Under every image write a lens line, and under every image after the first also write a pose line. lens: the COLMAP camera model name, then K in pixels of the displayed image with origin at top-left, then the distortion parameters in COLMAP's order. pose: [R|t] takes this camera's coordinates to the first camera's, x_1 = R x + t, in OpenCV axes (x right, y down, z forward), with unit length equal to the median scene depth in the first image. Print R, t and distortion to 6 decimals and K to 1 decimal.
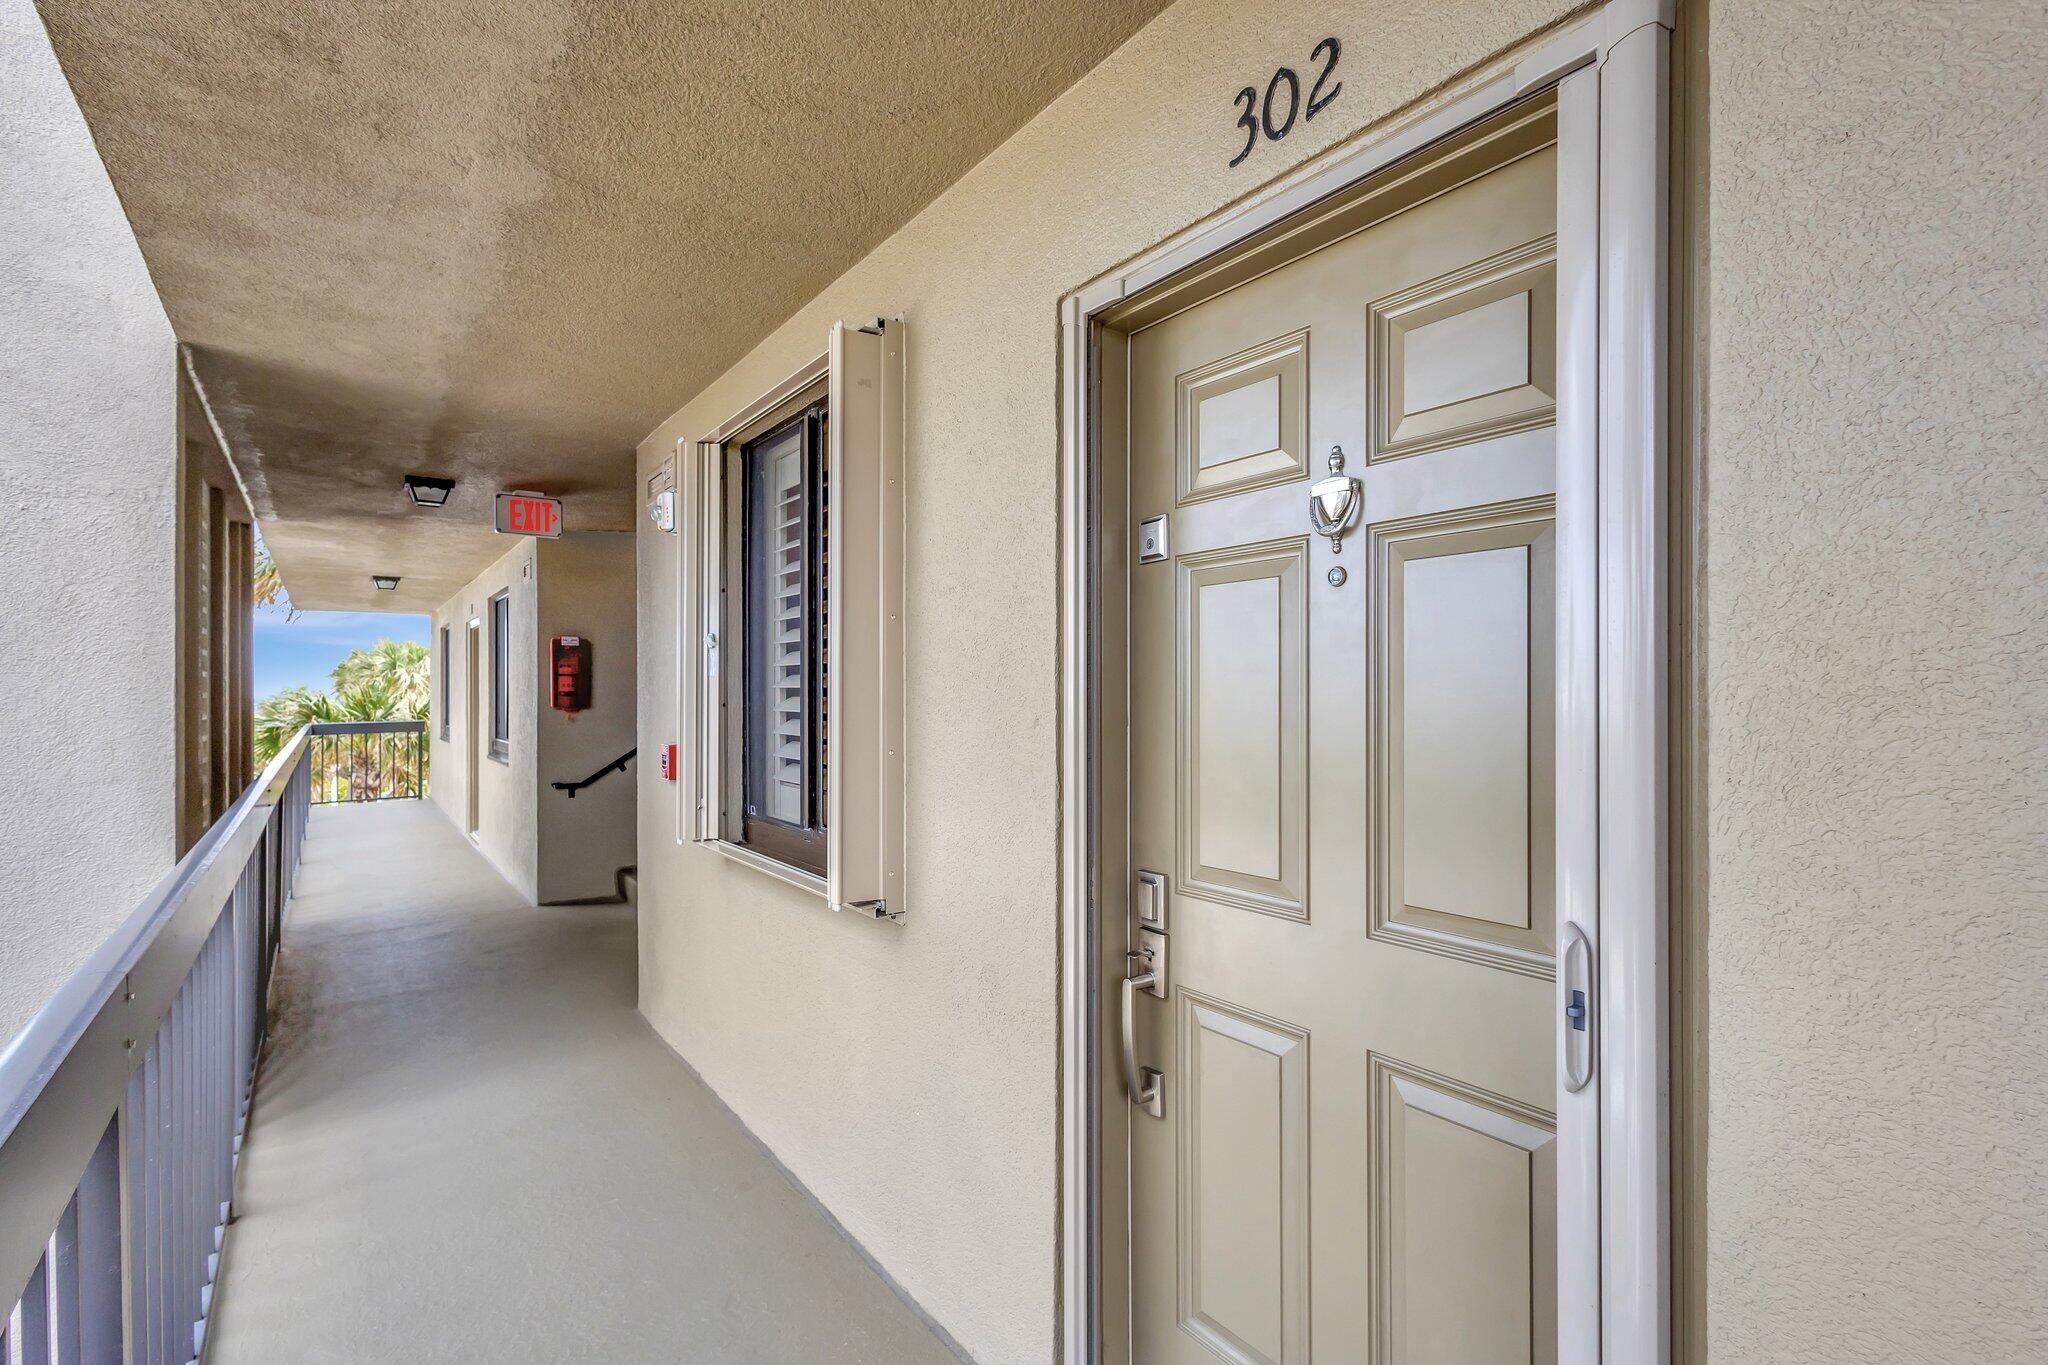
lens RADIAL K [[950.5, 0, 1026.8], [0, 950.5, 668.5], [0, 0, 1]] dist [0.001422, 0.000356]
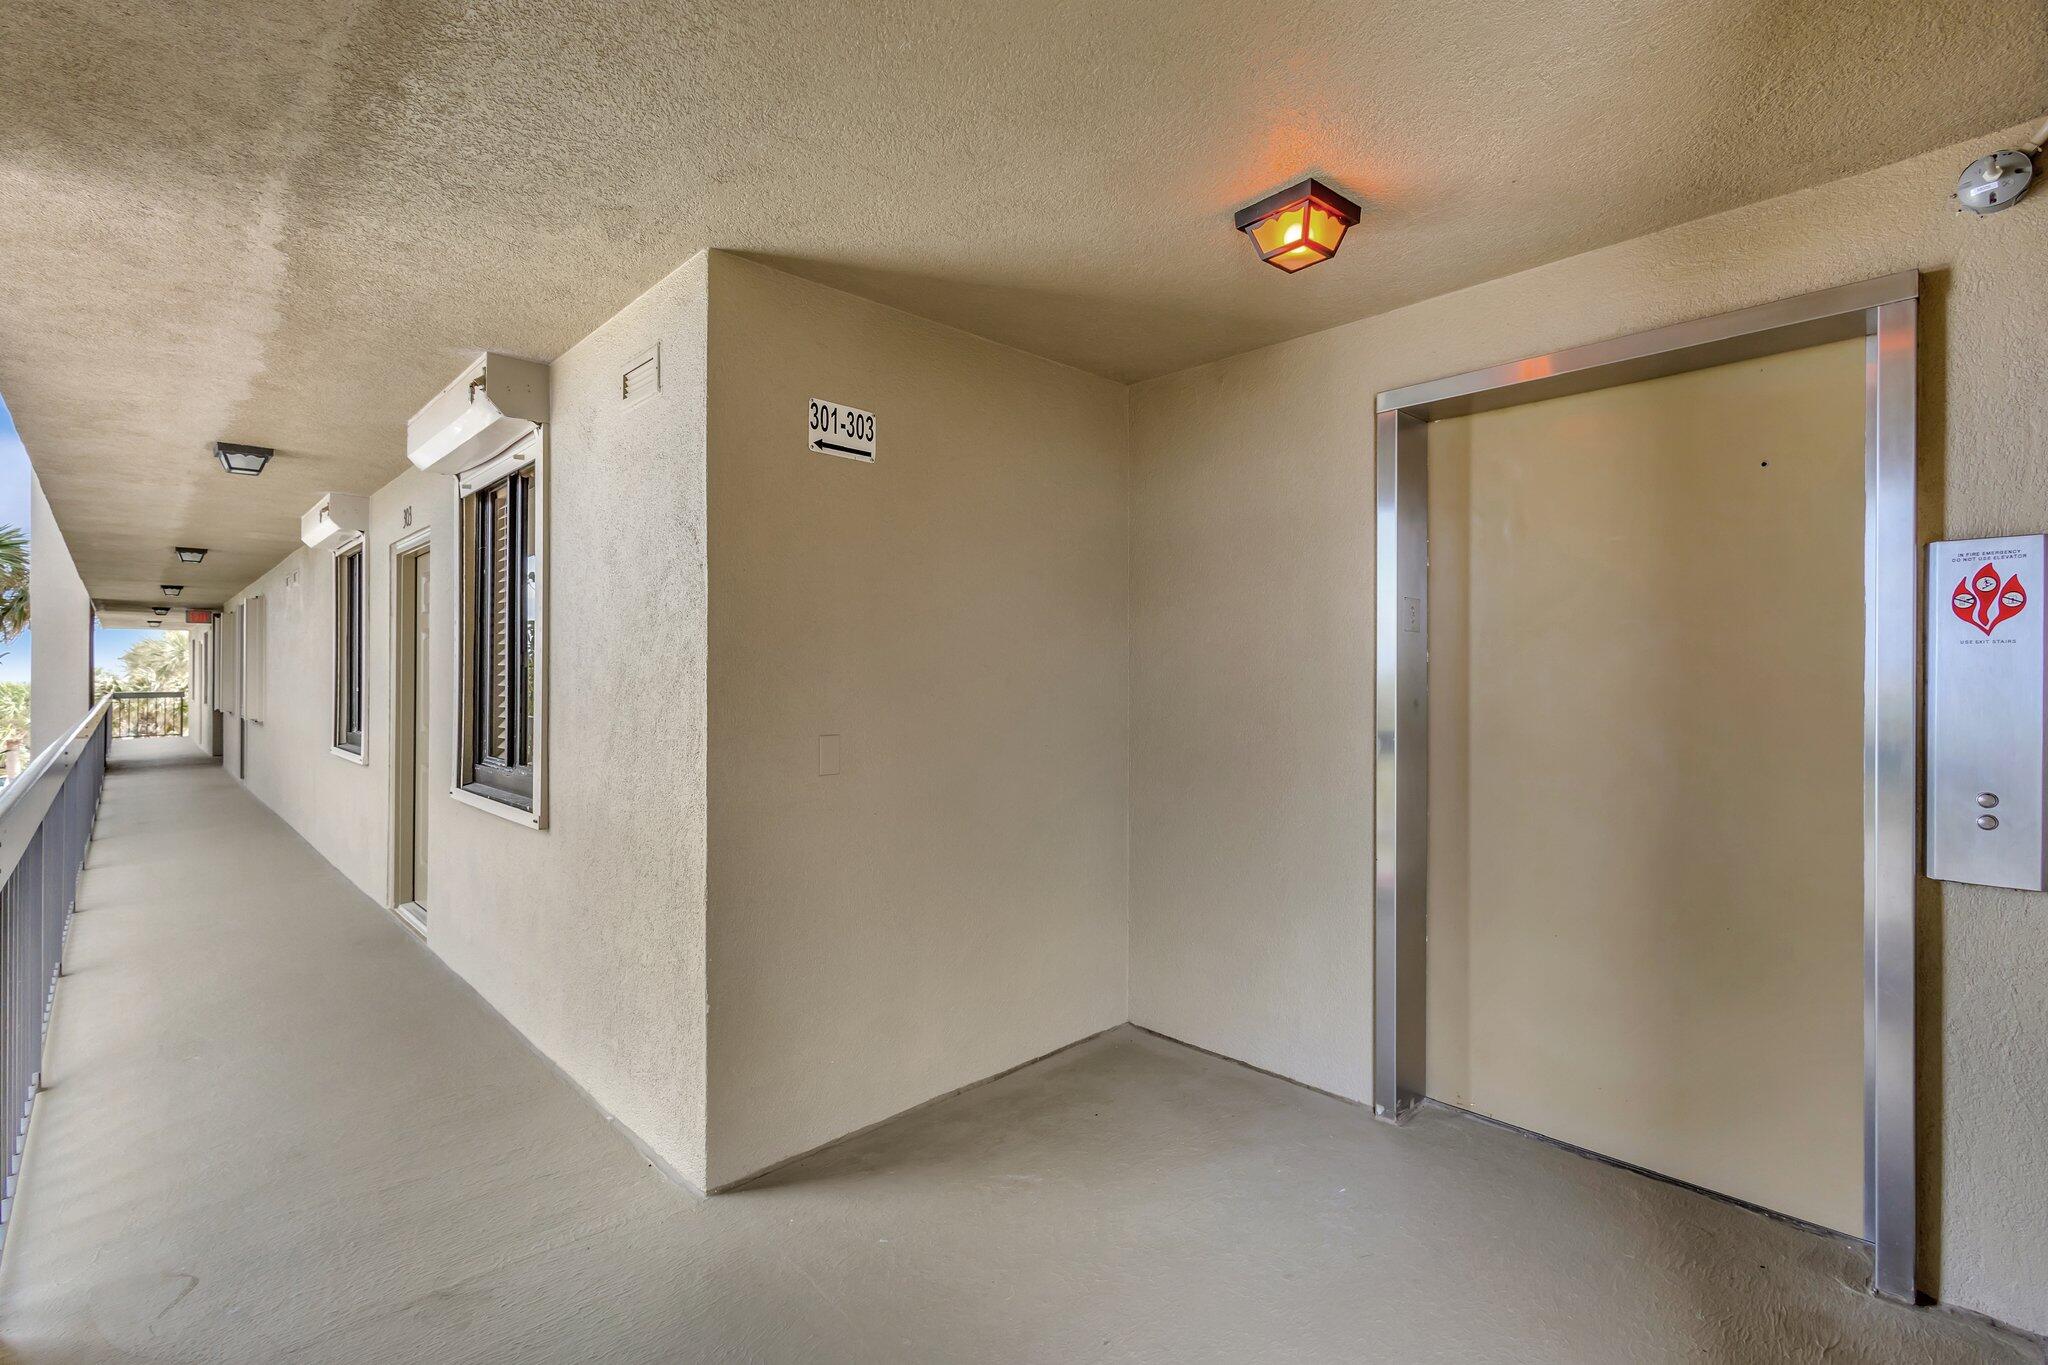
lens RADIAL K [[930.6, 0, 1024.6], [0, 930.6, 667.7], [0, 0, 1]] dist [-0.014236, -0.000194]
pose [[0.989454, 0.015309, 0.144035, 0.659750], [-0.016123, 0.999860, 0.004487, -0.021404], [-0.143946, -0.006762, 0.989562, -0.904703]]
